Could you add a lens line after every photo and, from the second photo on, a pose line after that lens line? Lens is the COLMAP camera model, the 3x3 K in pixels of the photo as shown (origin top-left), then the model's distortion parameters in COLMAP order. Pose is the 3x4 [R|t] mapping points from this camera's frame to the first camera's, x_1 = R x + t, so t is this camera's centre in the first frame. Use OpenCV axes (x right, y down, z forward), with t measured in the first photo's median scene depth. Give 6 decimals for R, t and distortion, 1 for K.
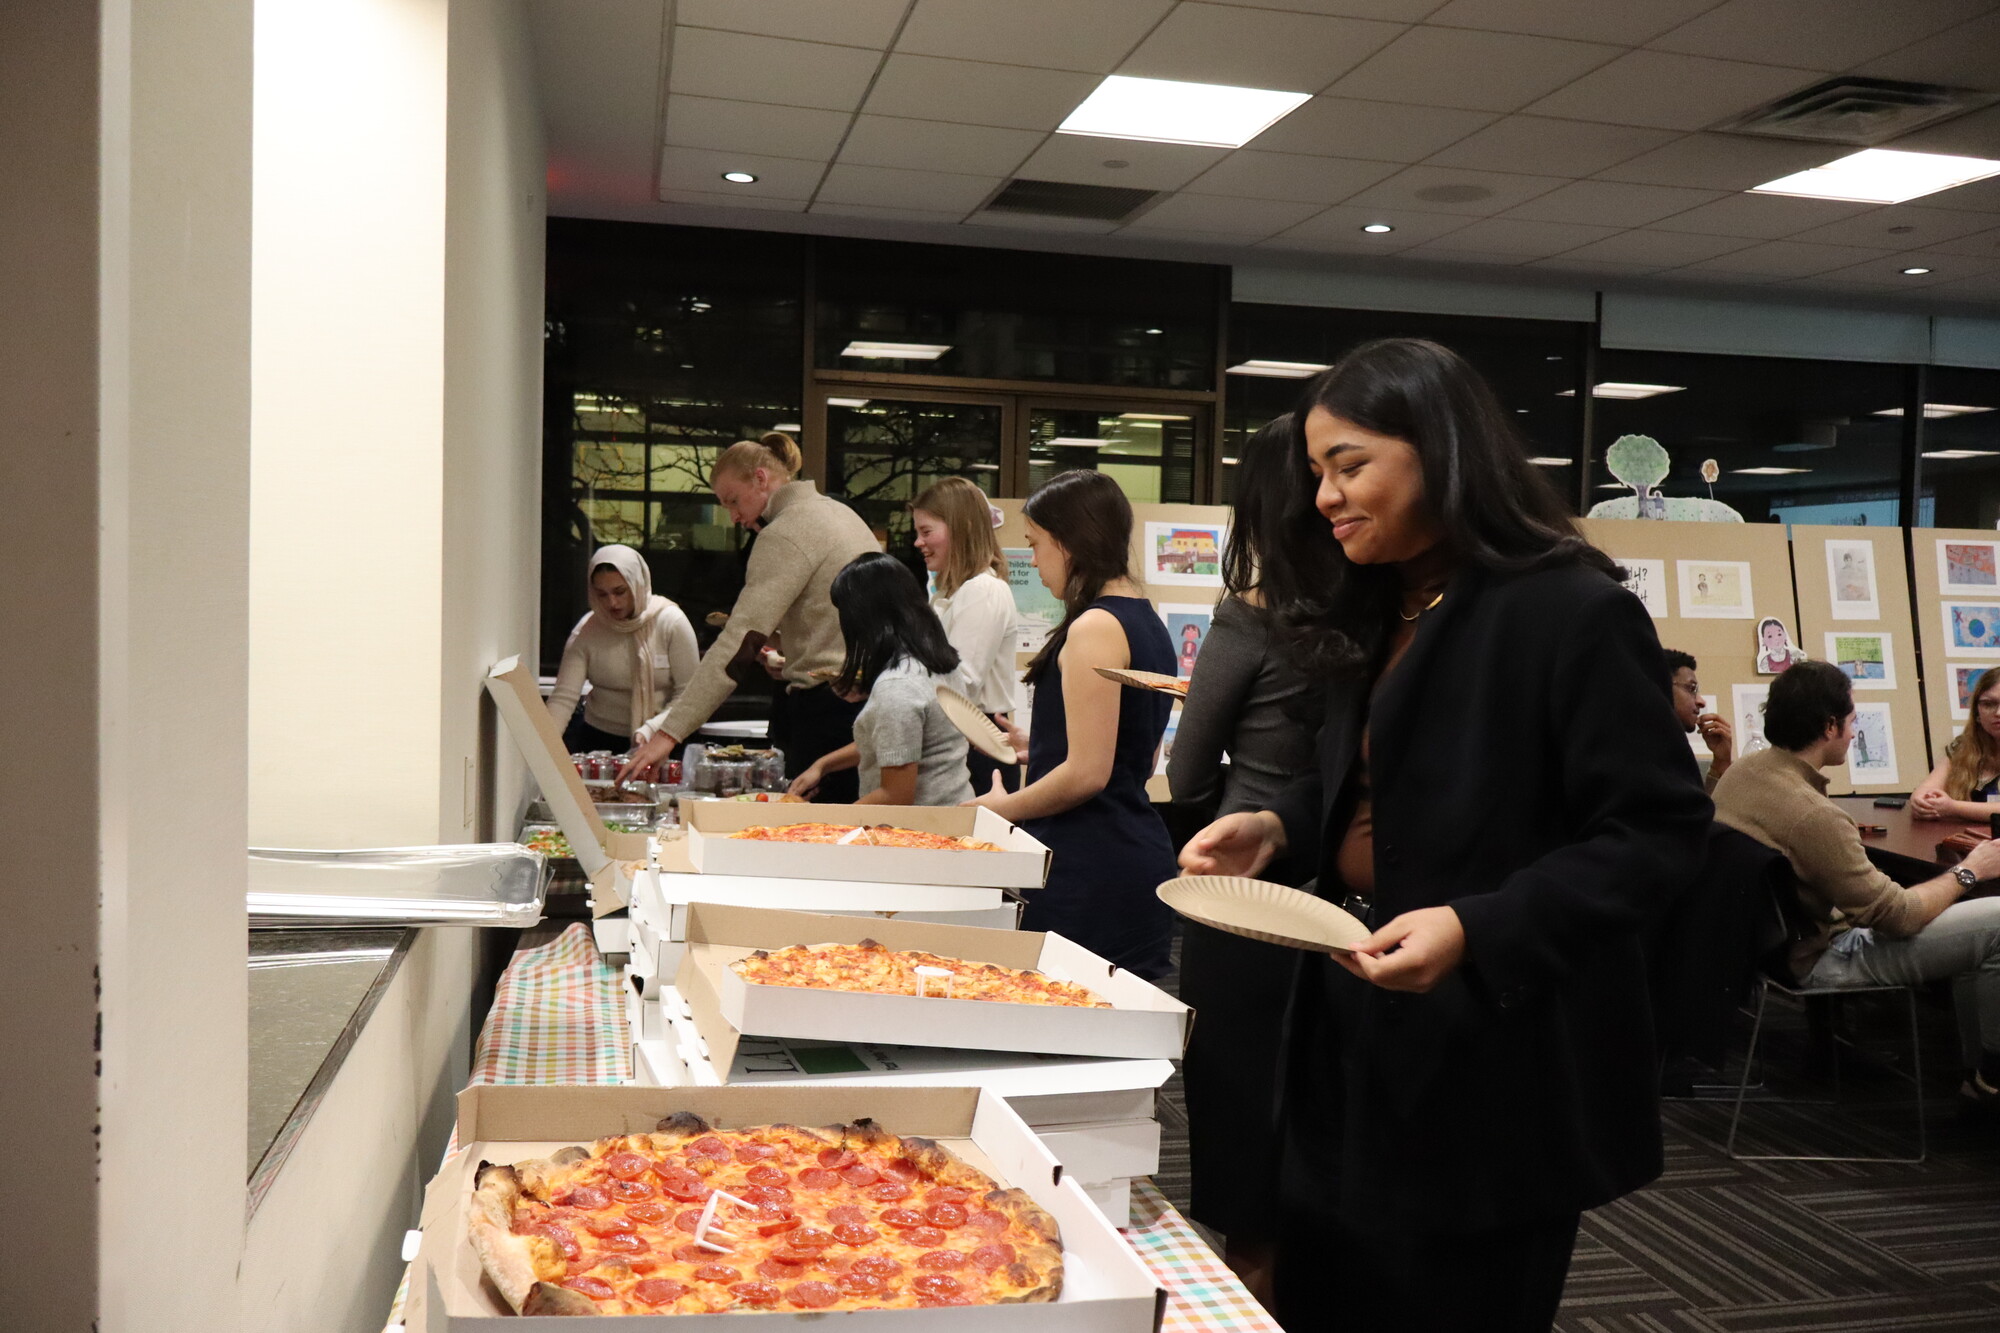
lens RADIAL K [[1681.7, 0, 1000.4], [0, 1681.7, 661.8], [0, 0, 1]] dist [0.002309, 0.014597]
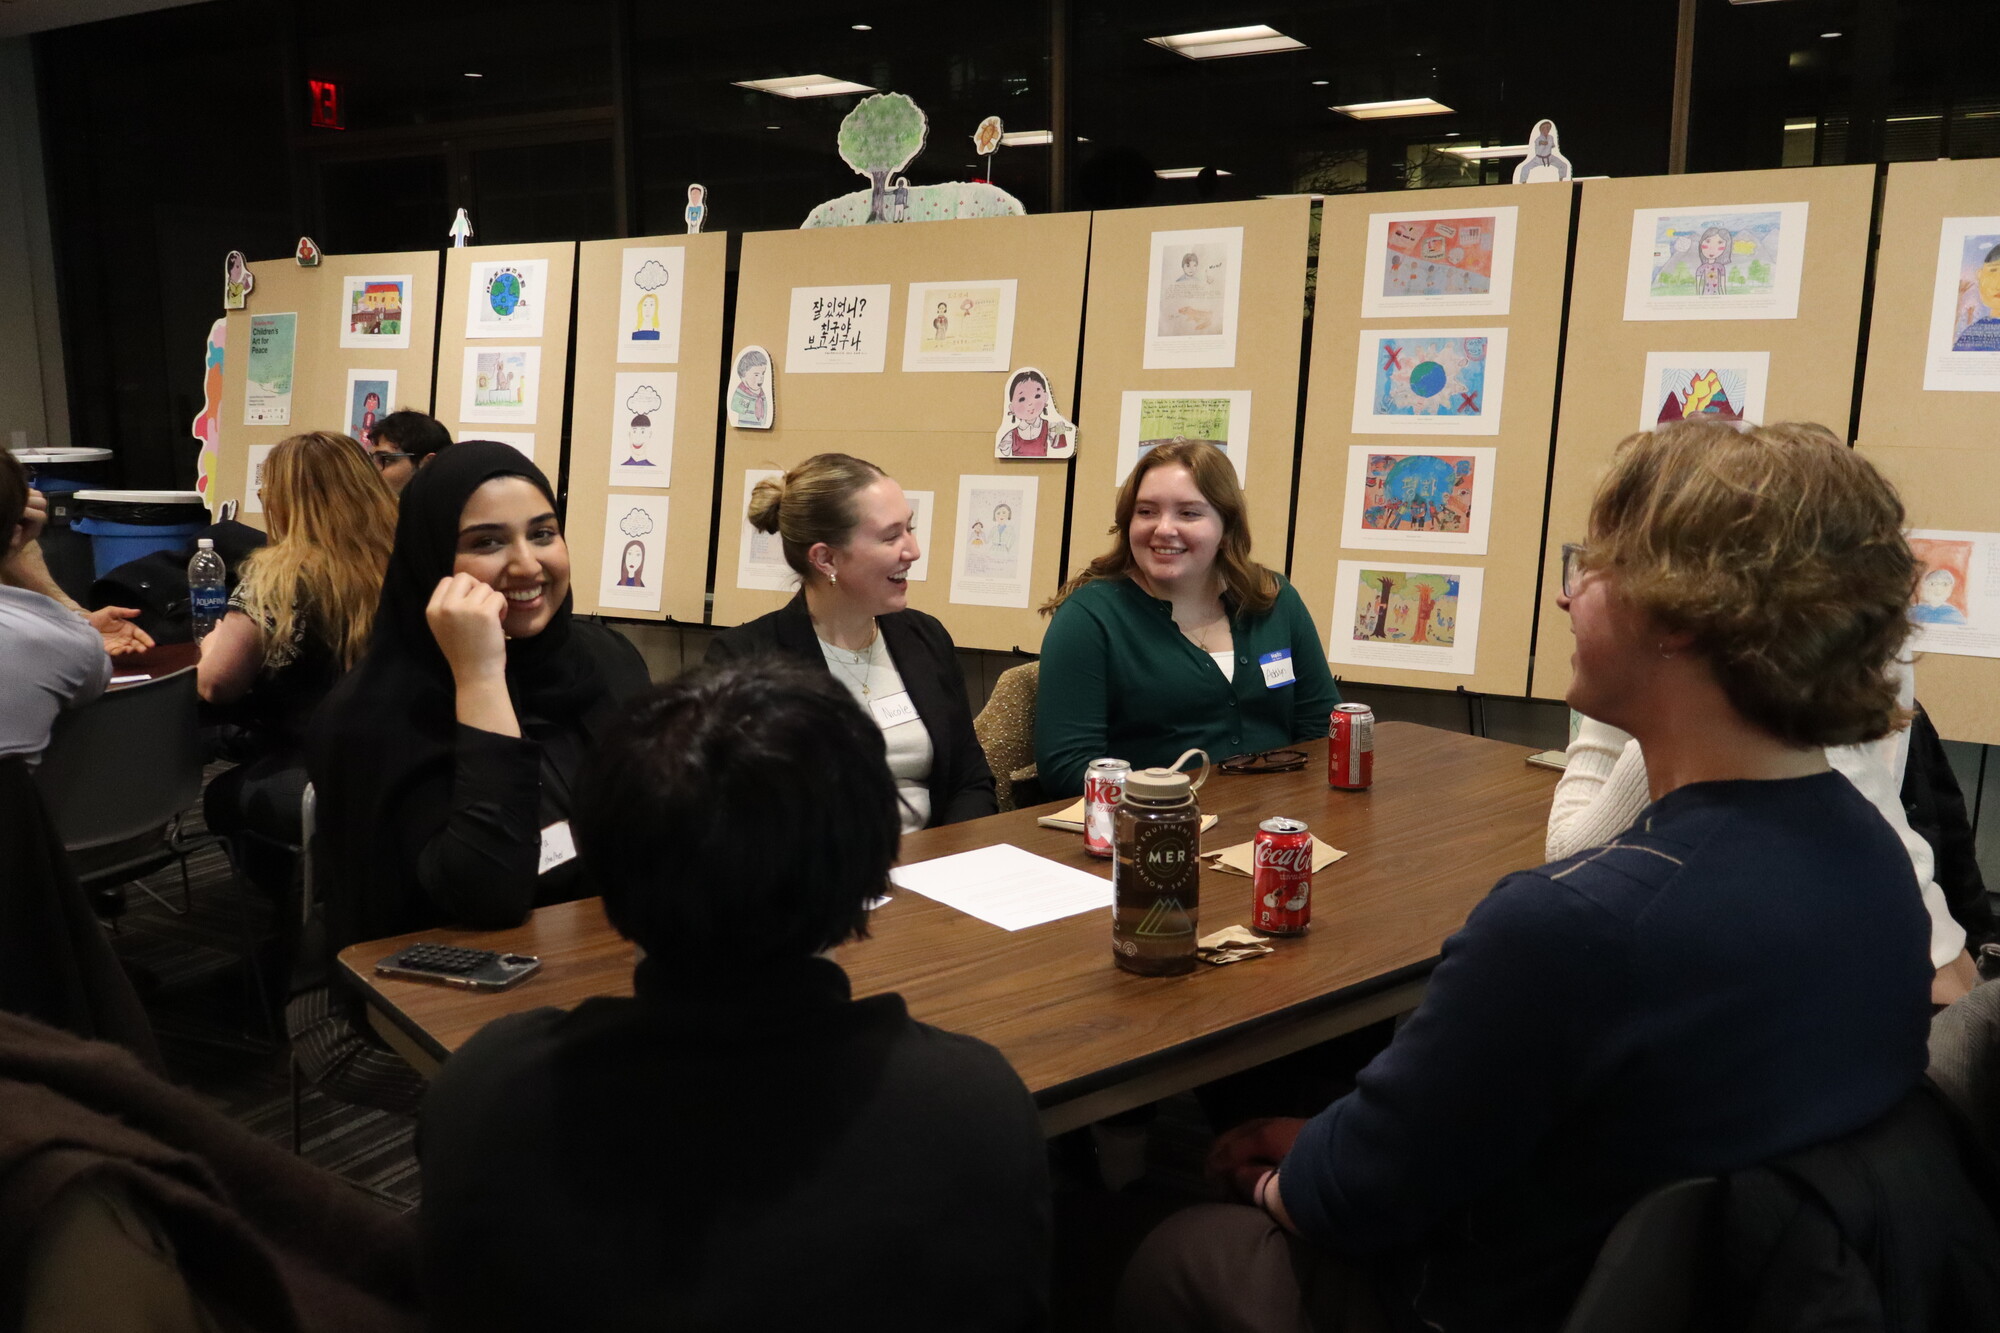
lens RADIAL K [[1681.7, 0, 999.3], [0, 1681.7, 667.0], [0, 0, 1]] dist [0.002309, 0.014597]
pose [[0.717893, 0.097260, -0.689326, 0.892649], [-0.008031, 0.991284, 0.131501, 0.001500], [0.696108, -0.088867, 0.712416, 0.541807]]
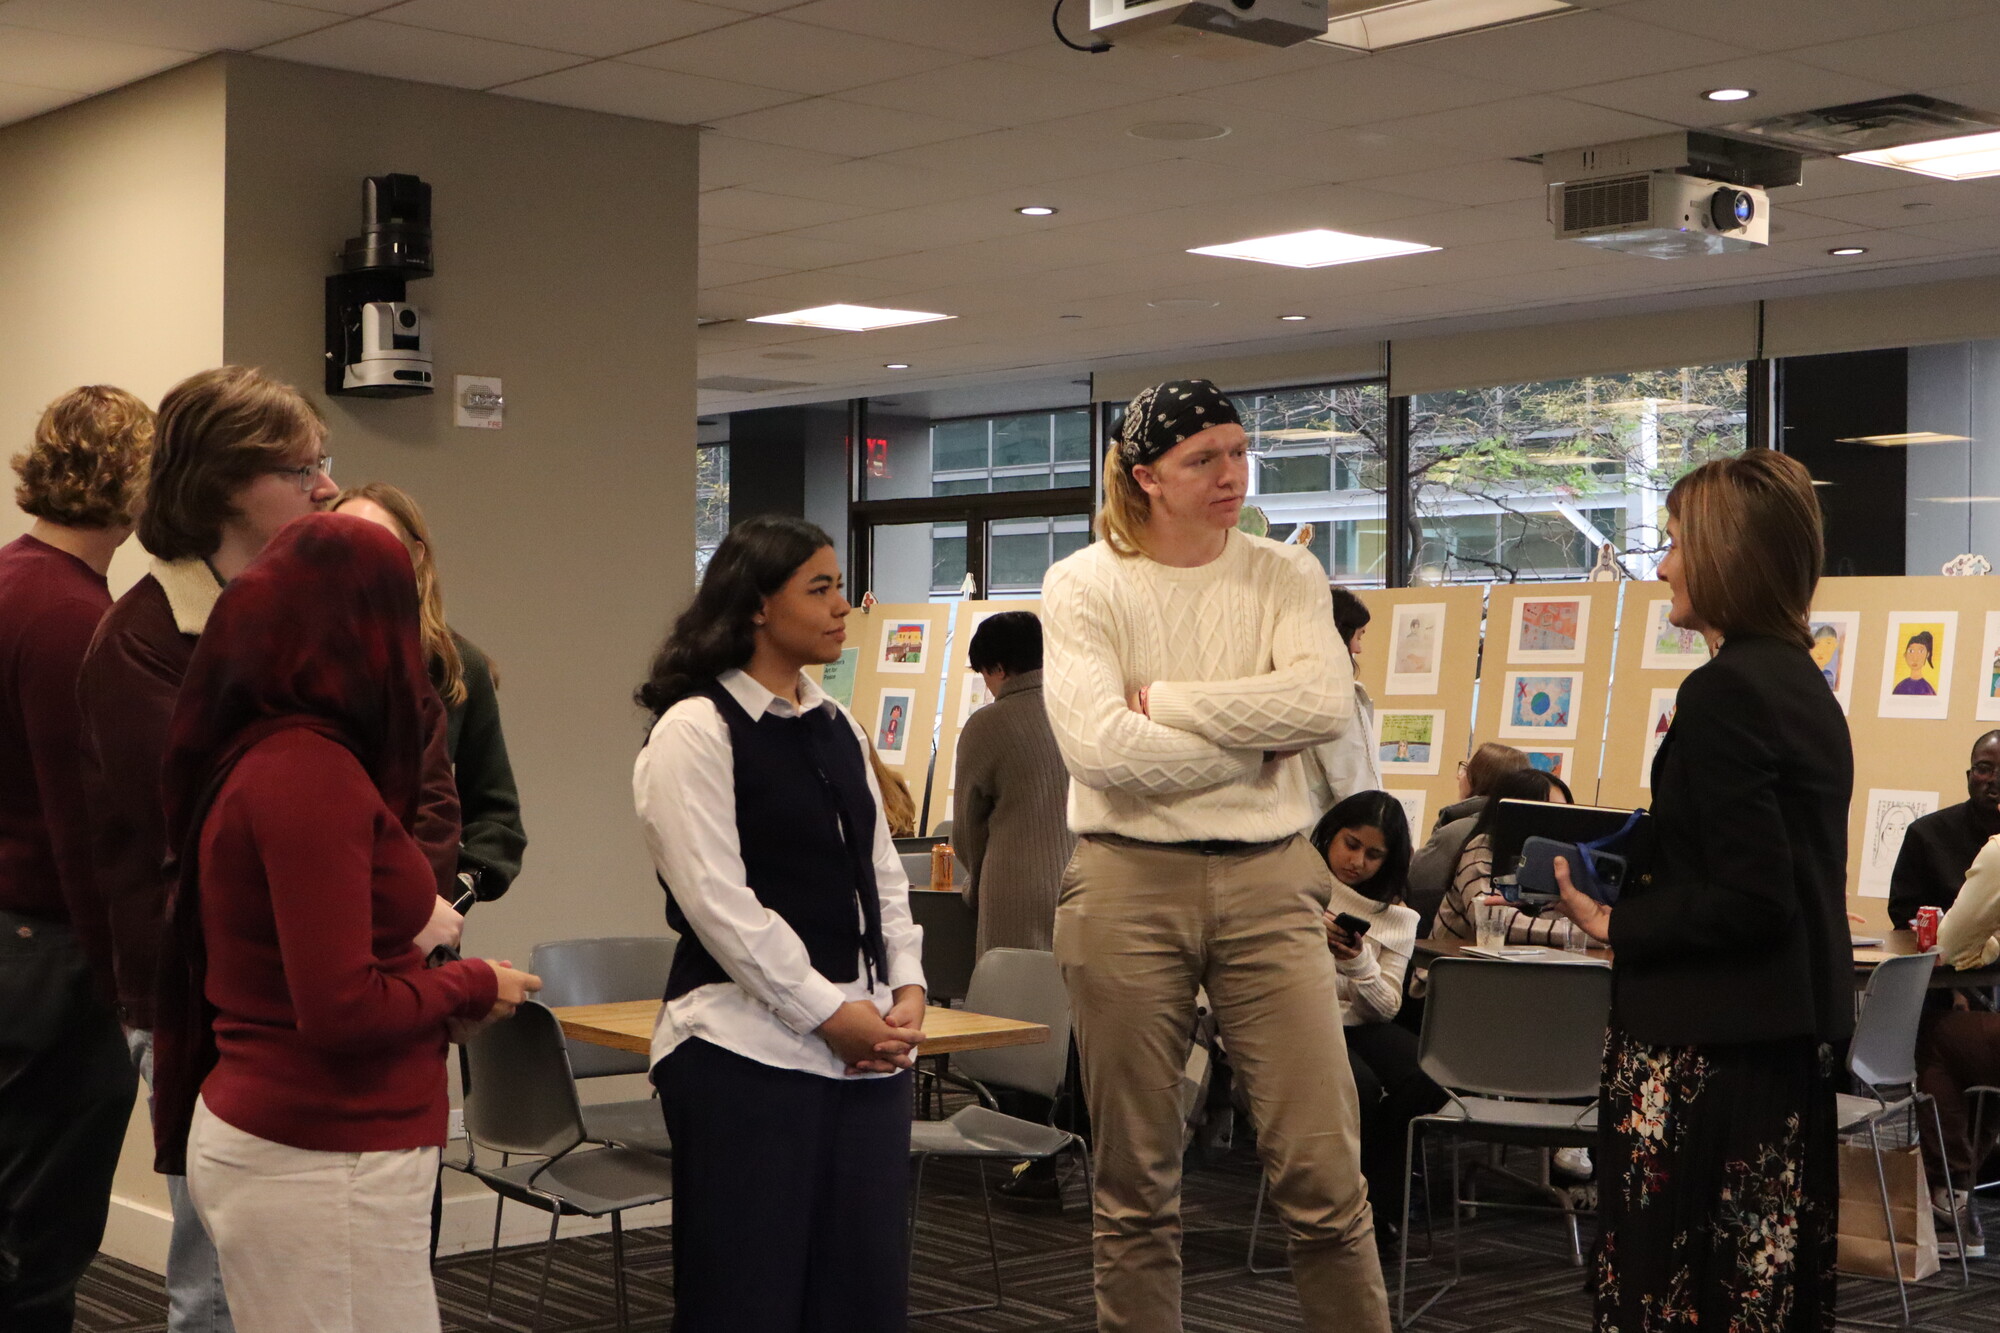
lens RADIAL K [[2867.6, 0, 998.7], [0, 2867.6, 668.0], [0, 0, 1]] dist [-0.013157, 0.000000]
pose [[0.465658, -0.024498, -0.884626, 1.760357], [-0.036093, 0.998259, -0.046644, 0.038971], [0.884229, 0.053649, 0.463963, 0.125003]]
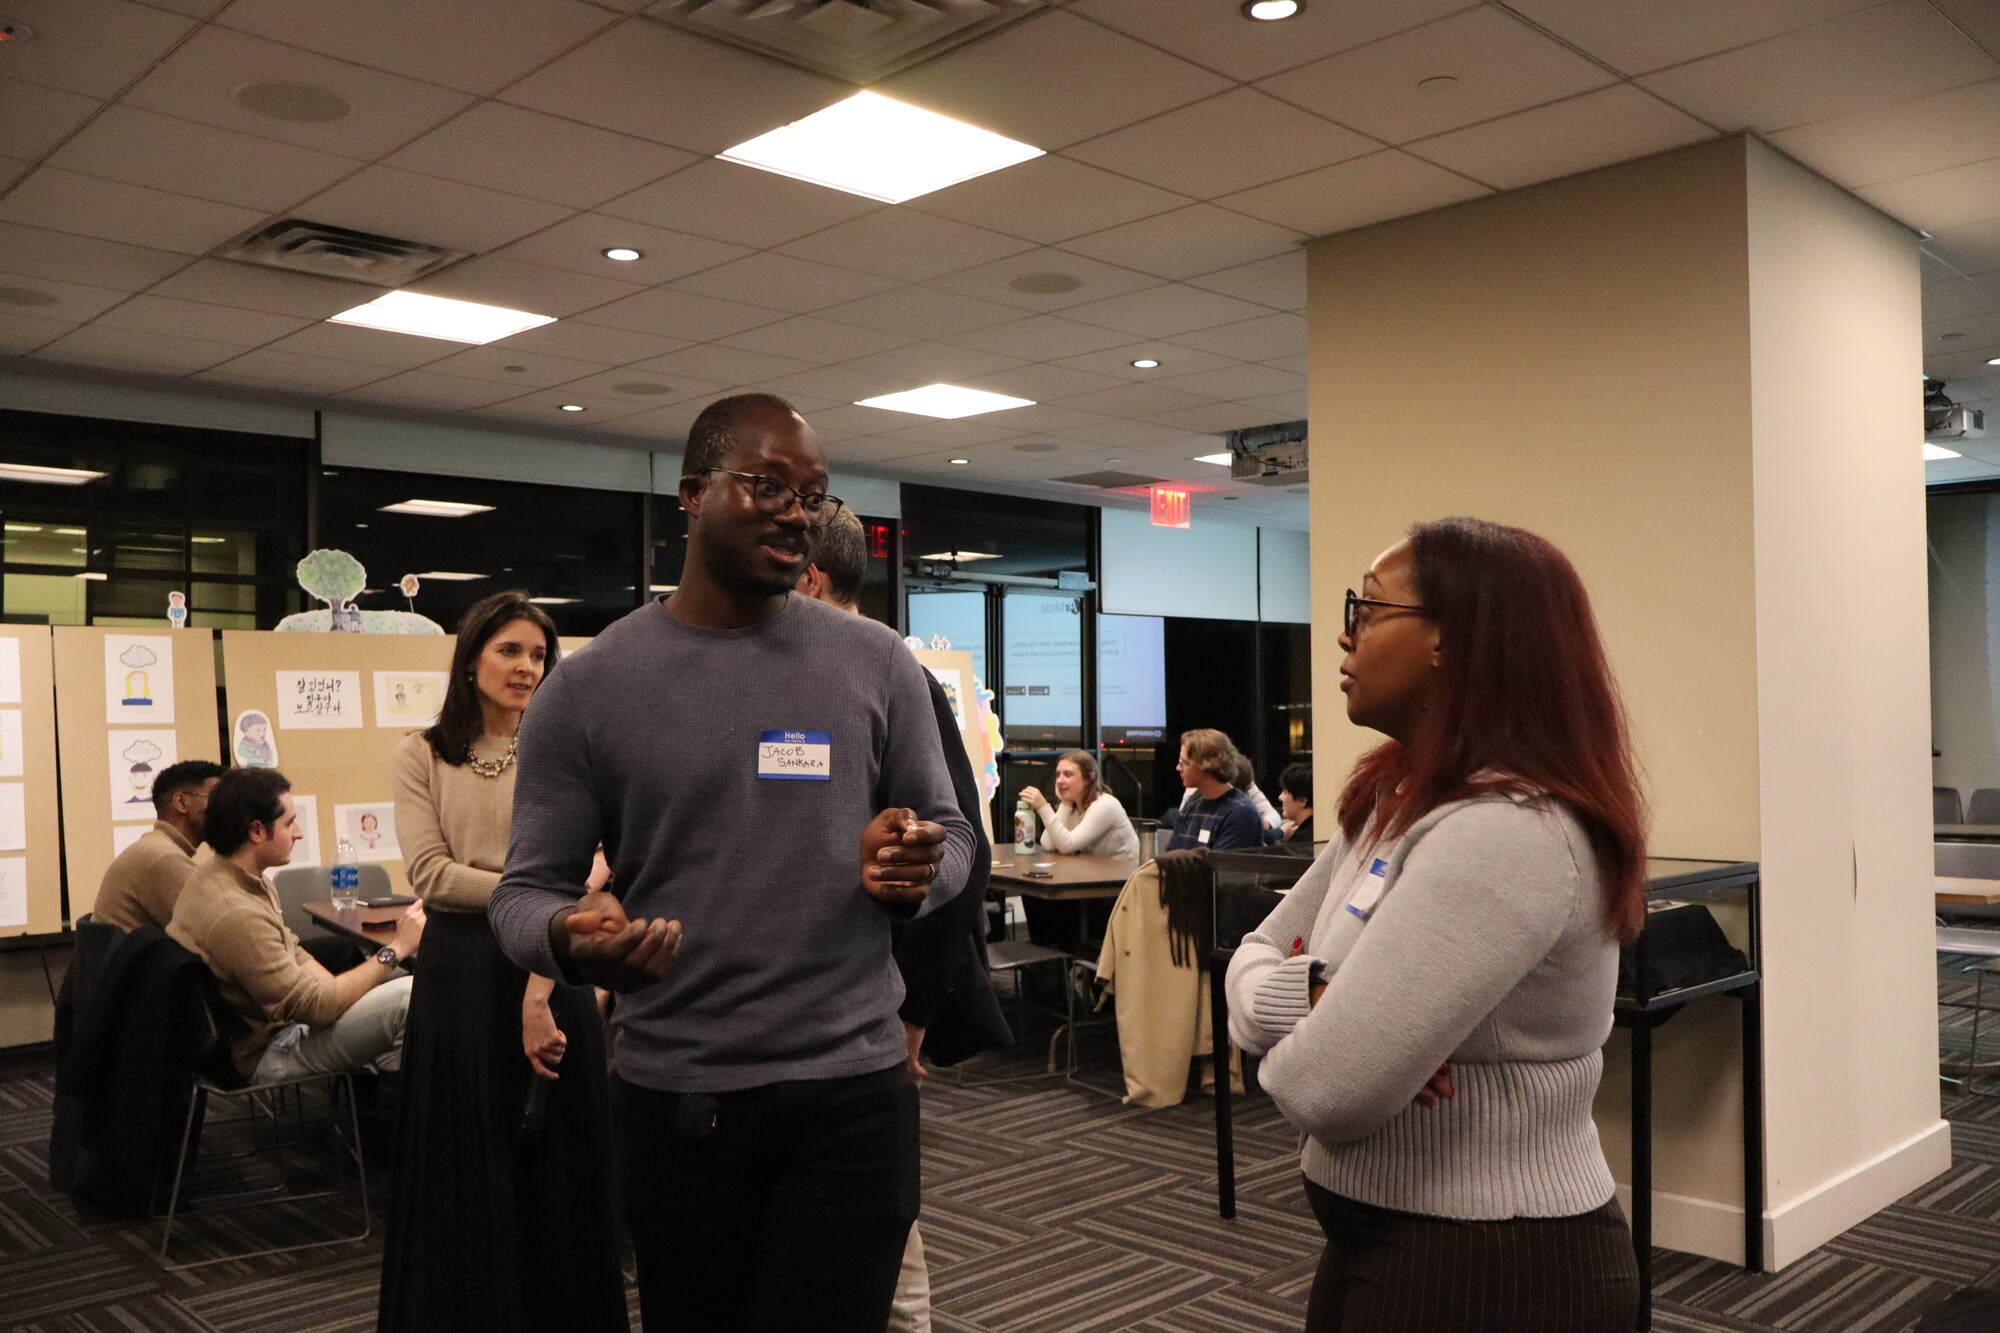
lens RADIAL K [[1681.7, 0, 996.6], [0, 1681.7, 662.0], [0, 0, 1]] dist [0.002309, 0.014597]
pose [[0.863887, -0.014834, 0.503468, 0.212885], [0.048273, 0.997403, -0.053442, 0.007216], [-0.501368, 0.070472, 0.862360, -0.078904]]
